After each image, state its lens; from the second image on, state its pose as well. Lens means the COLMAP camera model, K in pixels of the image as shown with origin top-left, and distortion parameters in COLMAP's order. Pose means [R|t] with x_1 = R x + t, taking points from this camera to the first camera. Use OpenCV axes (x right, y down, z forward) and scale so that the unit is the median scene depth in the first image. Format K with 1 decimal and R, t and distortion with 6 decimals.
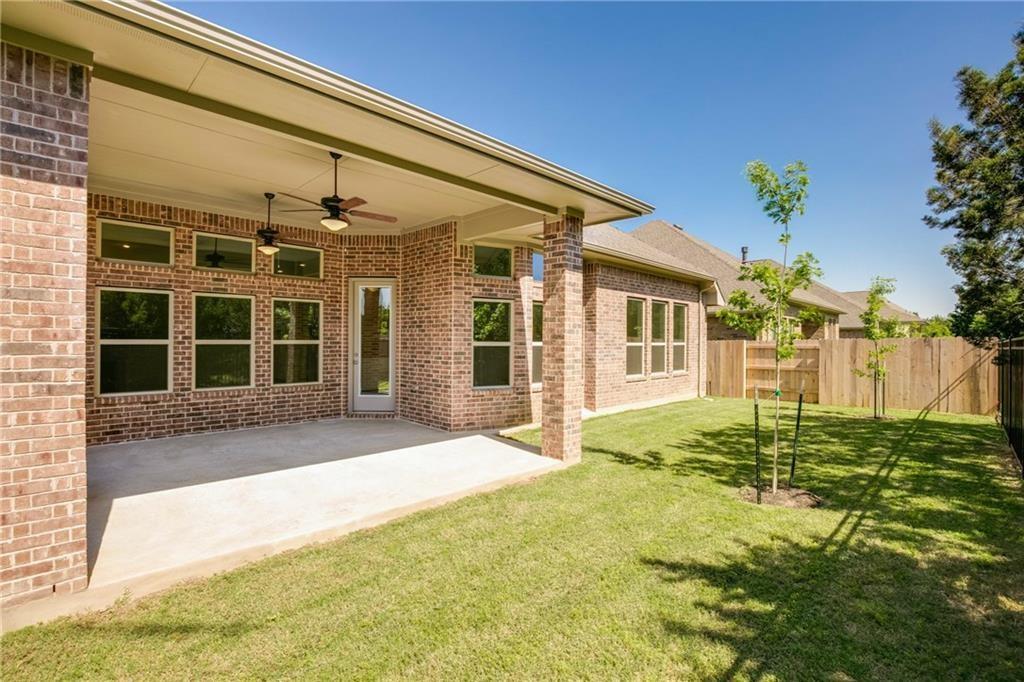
lens RADIAL K [[469.8, 0, 511.7], [0, 469.8, 337.6], [0, 0, 1]] dist [0.005278, -0.000328]
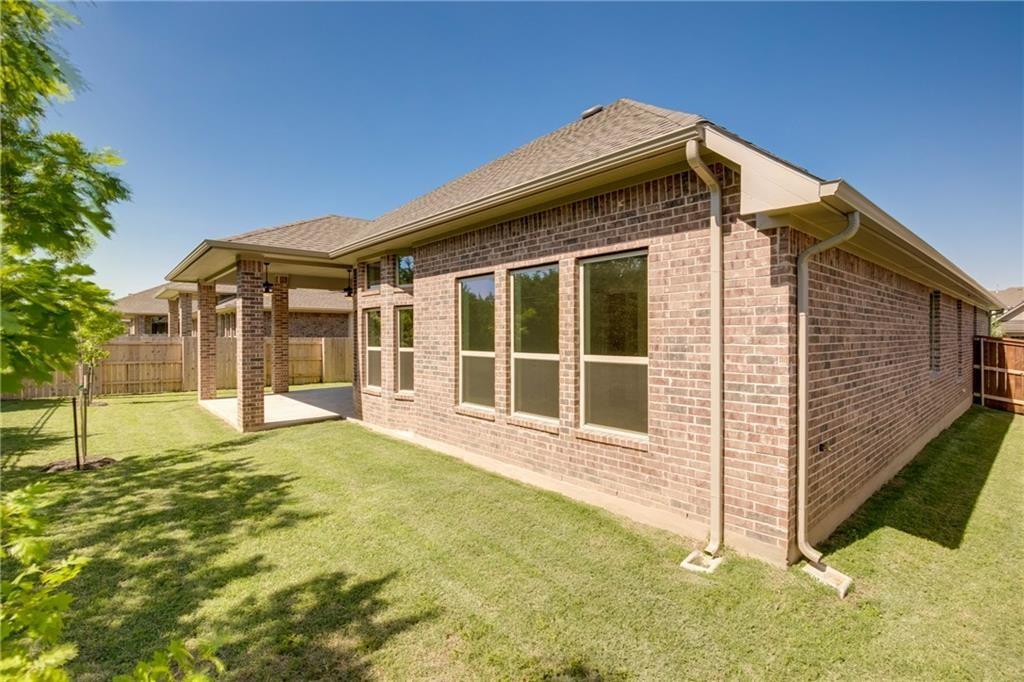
lens RADIAL K [[469.8, 0, 512.0], [0, 469.8, 342.2], [0, 0, 1]] dist [0.005278, -0.000328]
pose [[-0.070897, -0.003298, -0.997478, 0.903615], [-0.001757, 0.999993, -0.003181, 0.000951], [0.997482, 0.001528, -0.070902, 1.154151]]
